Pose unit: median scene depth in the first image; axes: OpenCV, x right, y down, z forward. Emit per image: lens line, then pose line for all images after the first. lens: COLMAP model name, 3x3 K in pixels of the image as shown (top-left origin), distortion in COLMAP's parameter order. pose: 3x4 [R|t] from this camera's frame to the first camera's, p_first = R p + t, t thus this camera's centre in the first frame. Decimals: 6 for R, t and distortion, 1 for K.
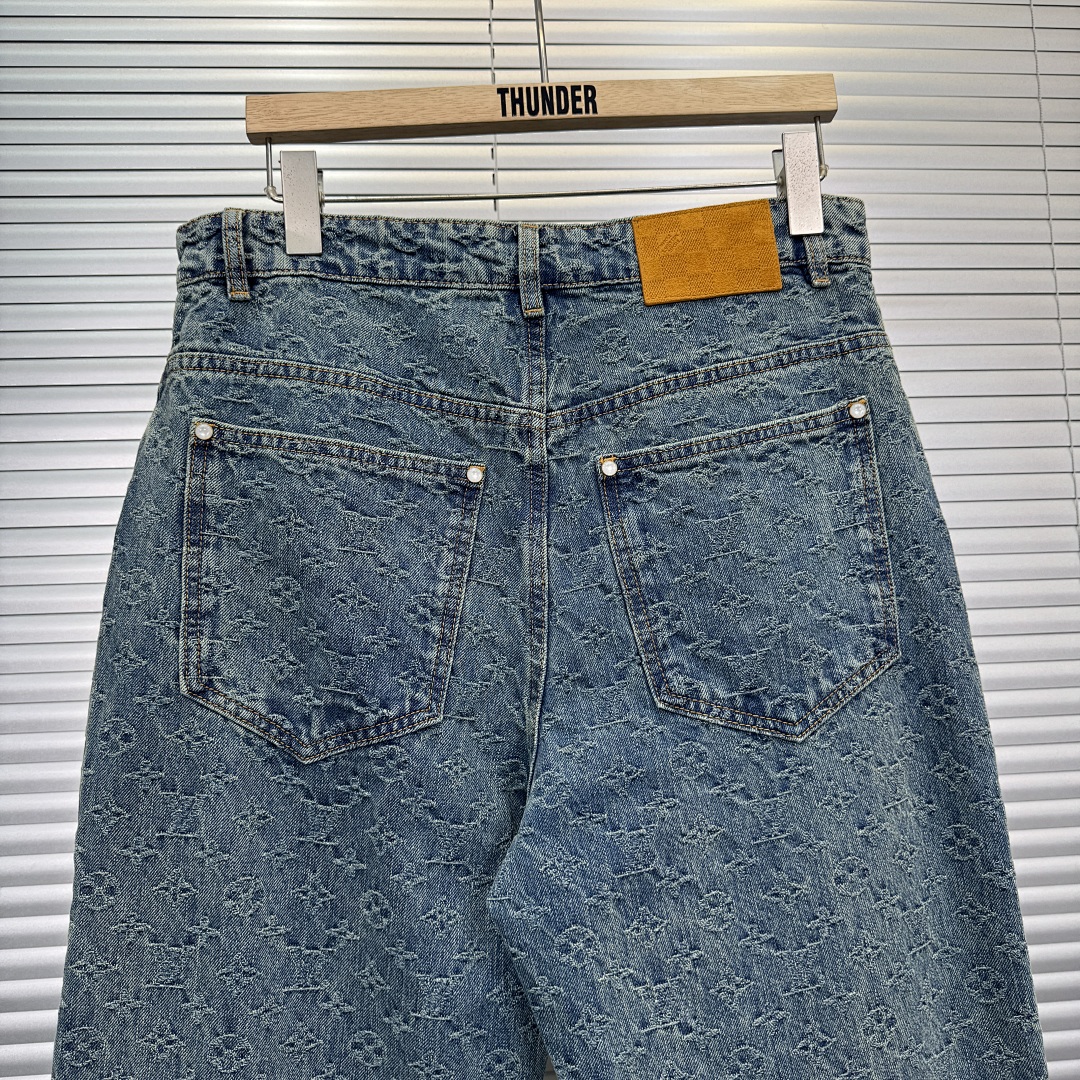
lens RADIAL K [[1021.0, 0, 540.0], [0, 1021.0, 540.0], [0, 0, 1]] dist [0.174043, -0.461212]
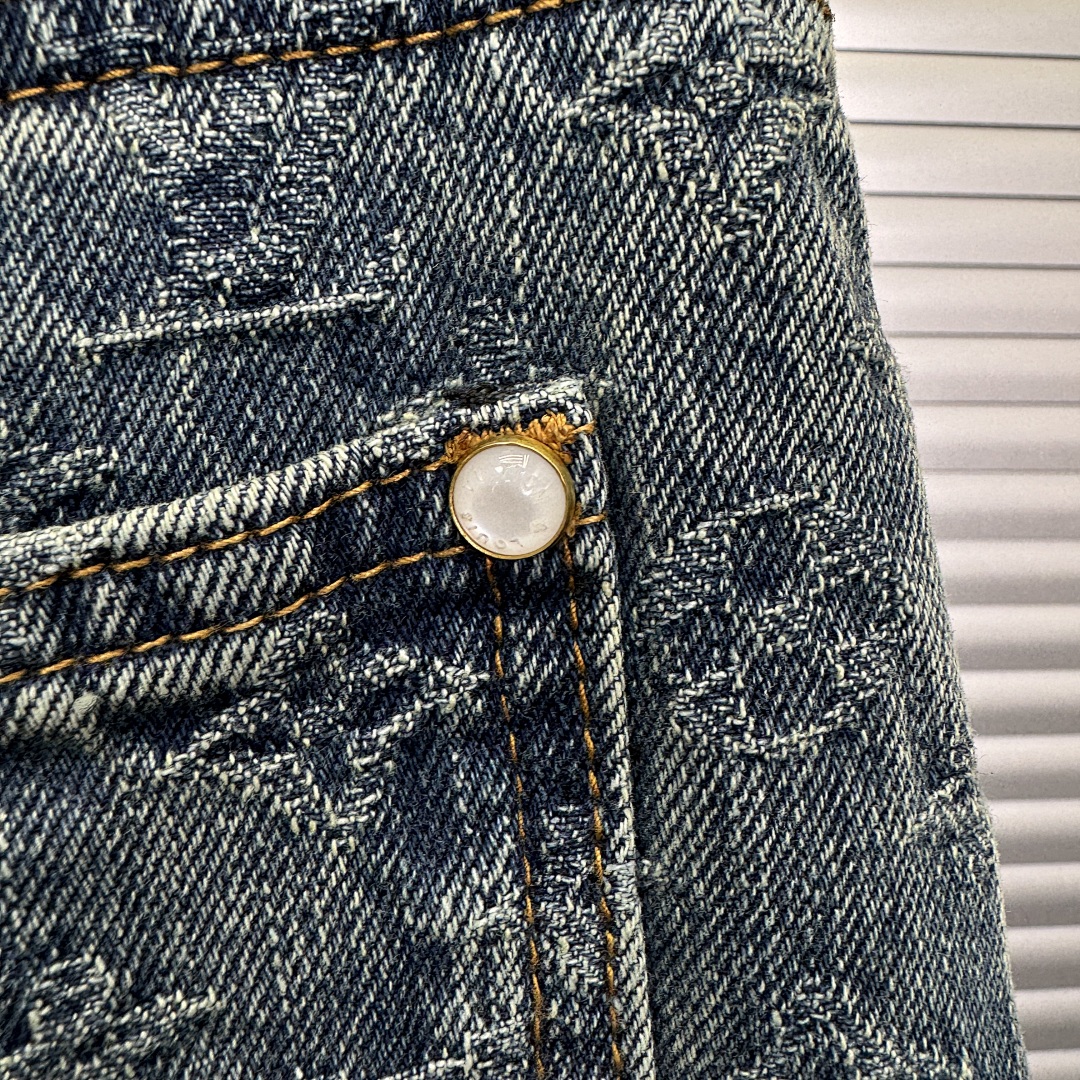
lens RADIAL K [[1014.8, 0, 544.8], [0, 1014.8, 479.1], [0, 0, 1]] dist [-0.009882, 0.000245]
pose [[0.999093, 0.040226, 0.013935, 0.308139], [-0.042160, 0.980321, 0.192857, -0.151416], [-0.005903, -0.193269, 0.981128, 0.872365]]
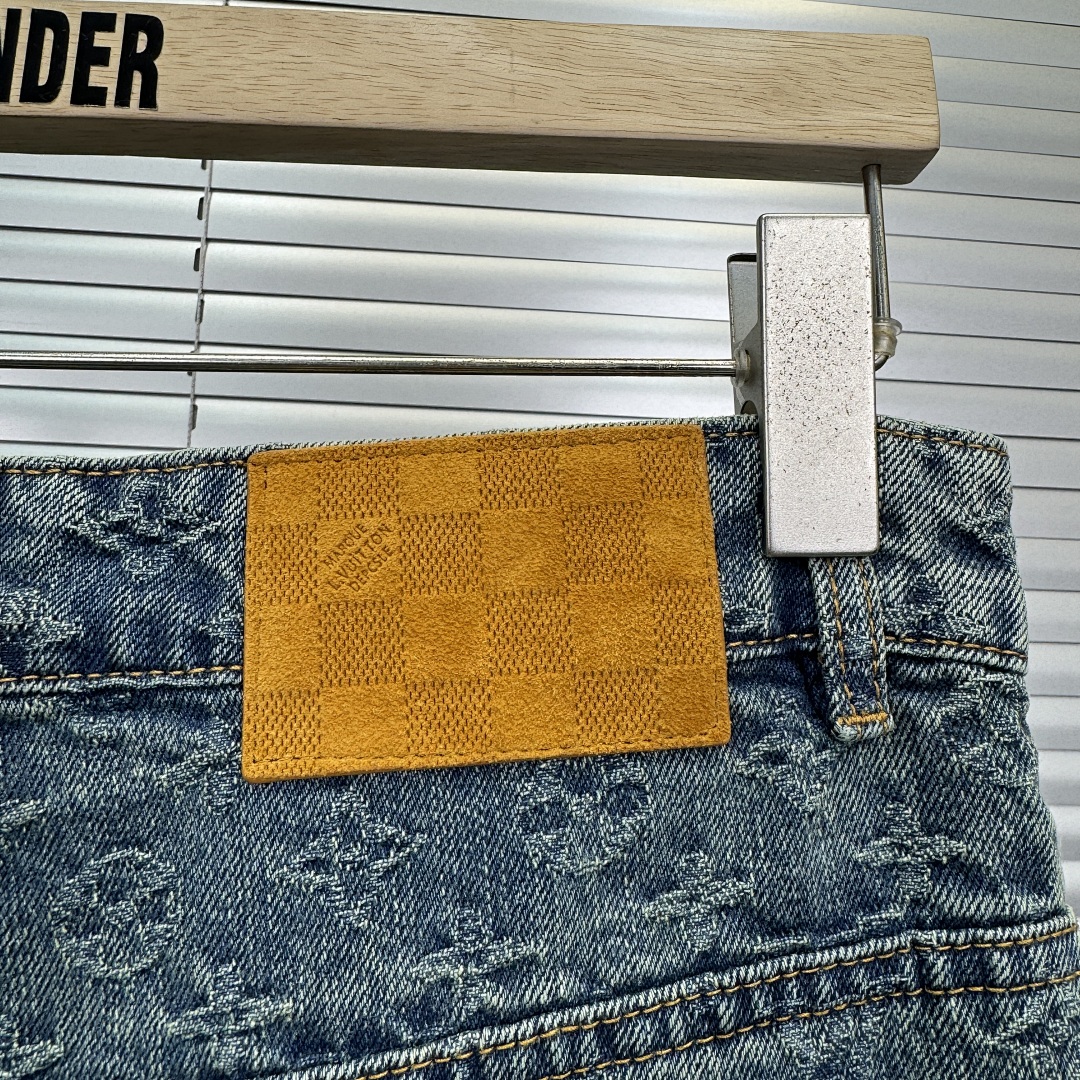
lens RADIAL K [[1014.8, 0, 544.8], [0, 1014.8, 479.1], [0, 0, 1]] dist [-0.009882, 0.000245]
pose [[0.997641, 0.066373, 0.017497, 0.174584], [-0.065563, 0.996906, -0.043355, -0.304789], [-0.020321, 0.042105, 0.998907, 0.724234]]
